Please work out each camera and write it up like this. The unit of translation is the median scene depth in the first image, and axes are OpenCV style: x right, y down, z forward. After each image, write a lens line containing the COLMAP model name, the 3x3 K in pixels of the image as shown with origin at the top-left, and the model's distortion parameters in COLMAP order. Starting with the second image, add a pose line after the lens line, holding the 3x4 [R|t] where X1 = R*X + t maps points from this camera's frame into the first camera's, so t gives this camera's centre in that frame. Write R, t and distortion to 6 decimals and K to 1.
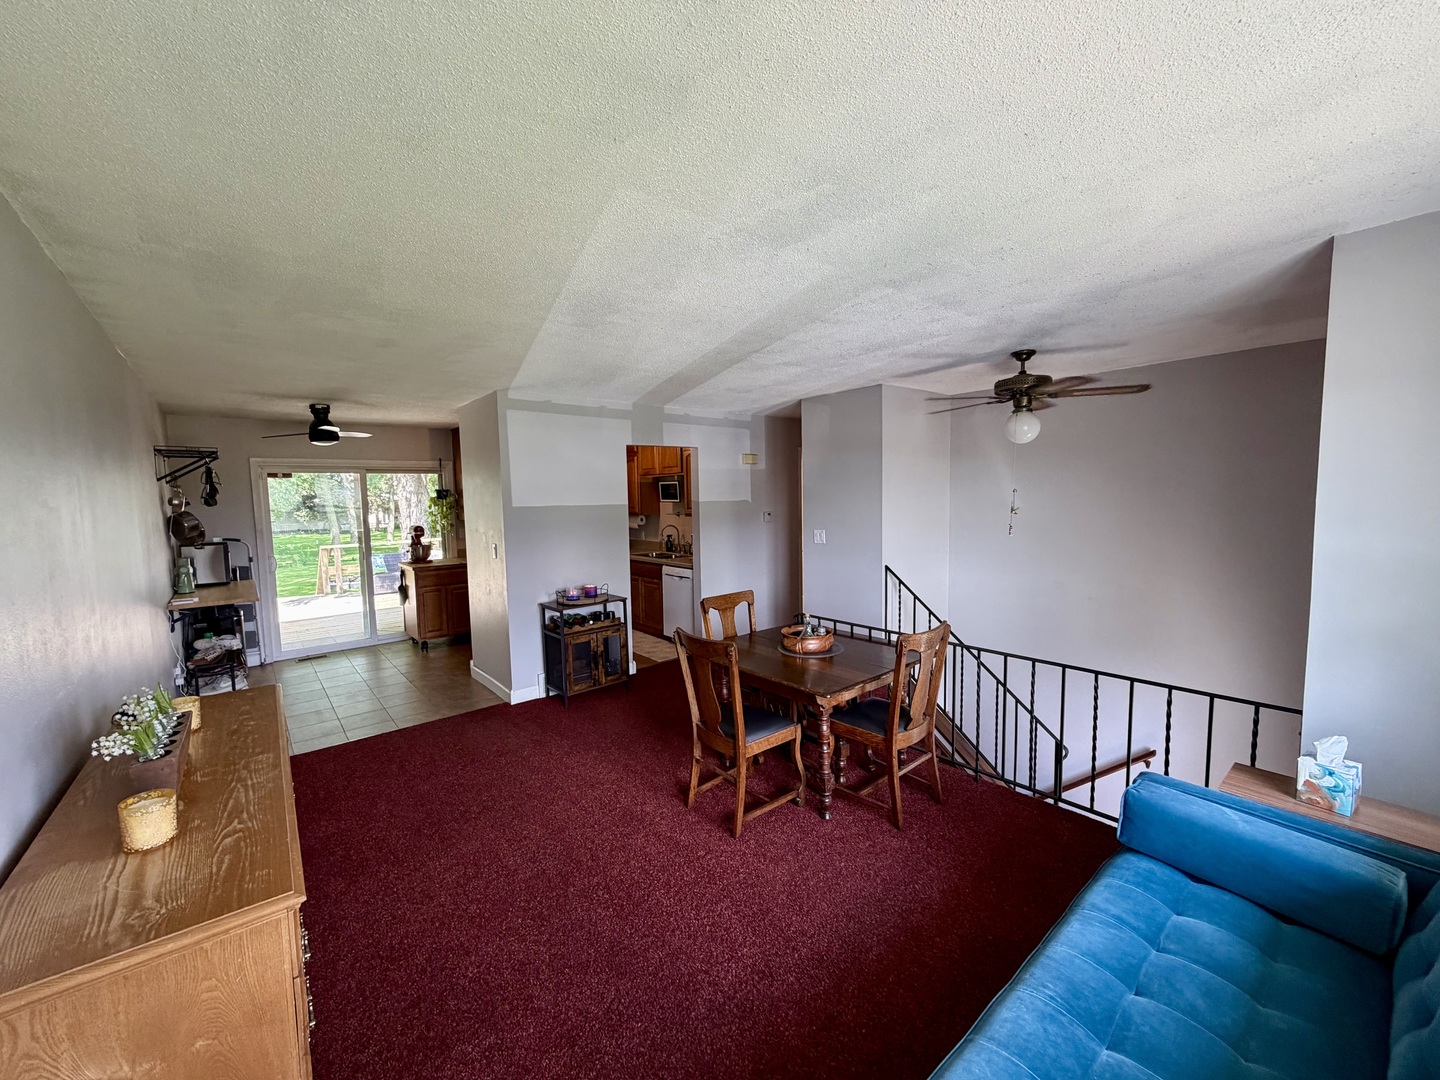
lens RADIAL K [[573.6, 0, 711.8], [0, 573.6, 540.8], [0, 0, 1]] dist [0.001302, 0.000124]
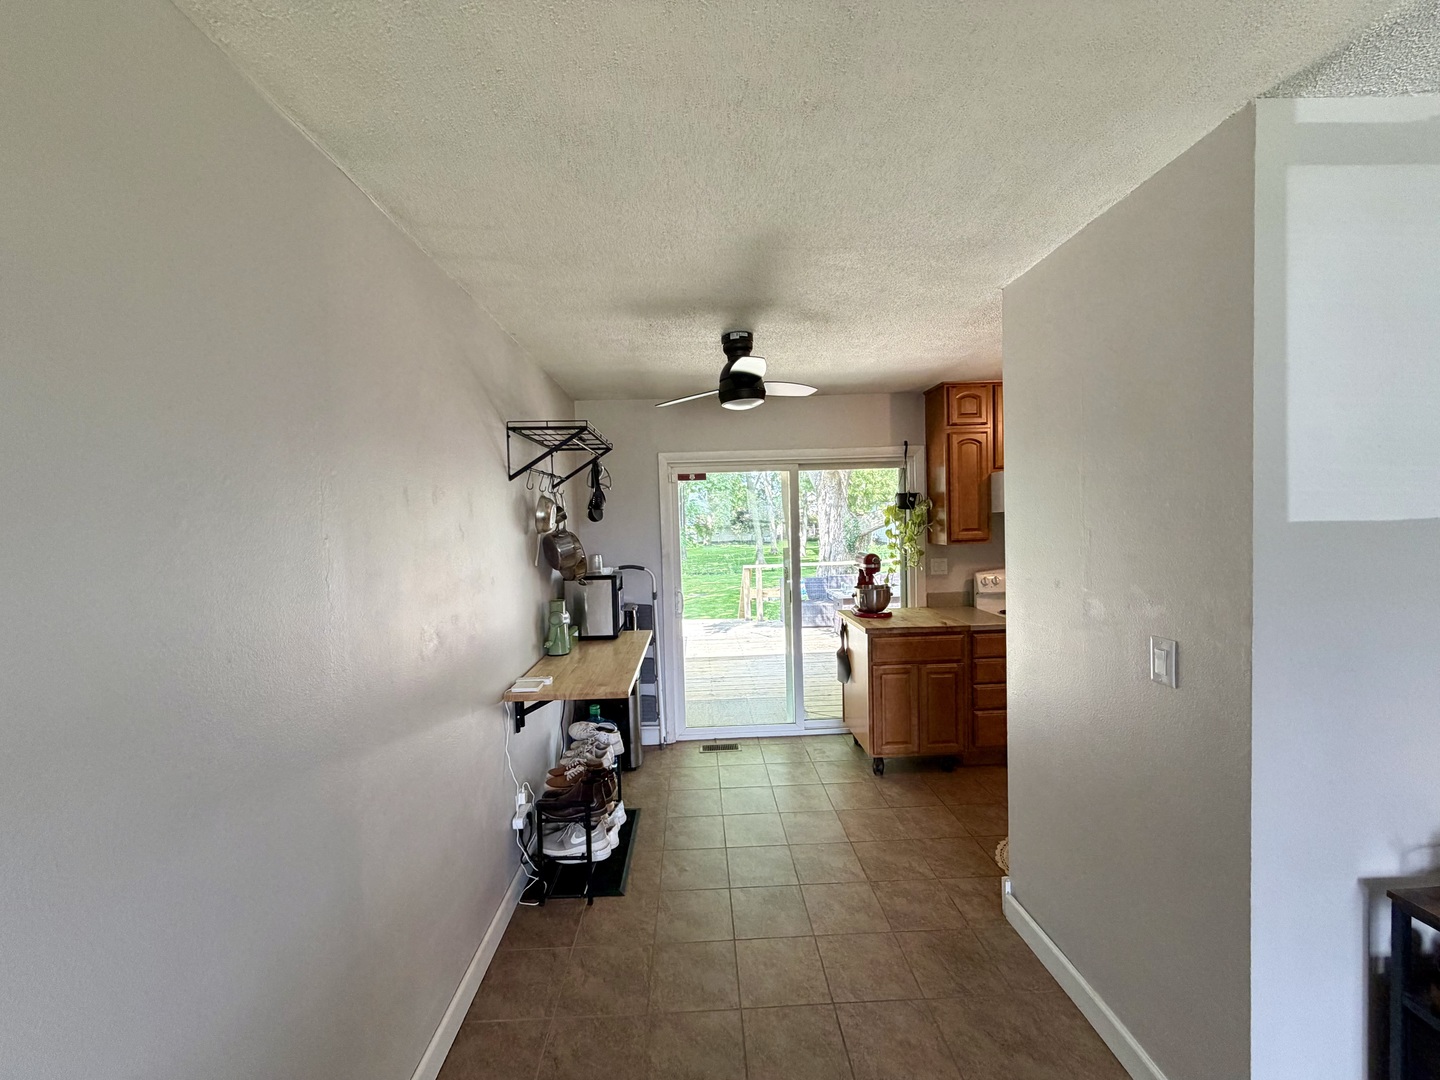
lens RADIAL K [[573.6, 0, 711.8], [0, 573.6, 540.8], [0, 0, 1]] dist [0.001302, 0.000124]
pose [[0.787108, 0.021790, -0.616431, -0.282366], [-0.037617, 0.999211, -0.012711, -0.026456], [0.615668, 0.033193, 0.787307, 0.438337]]
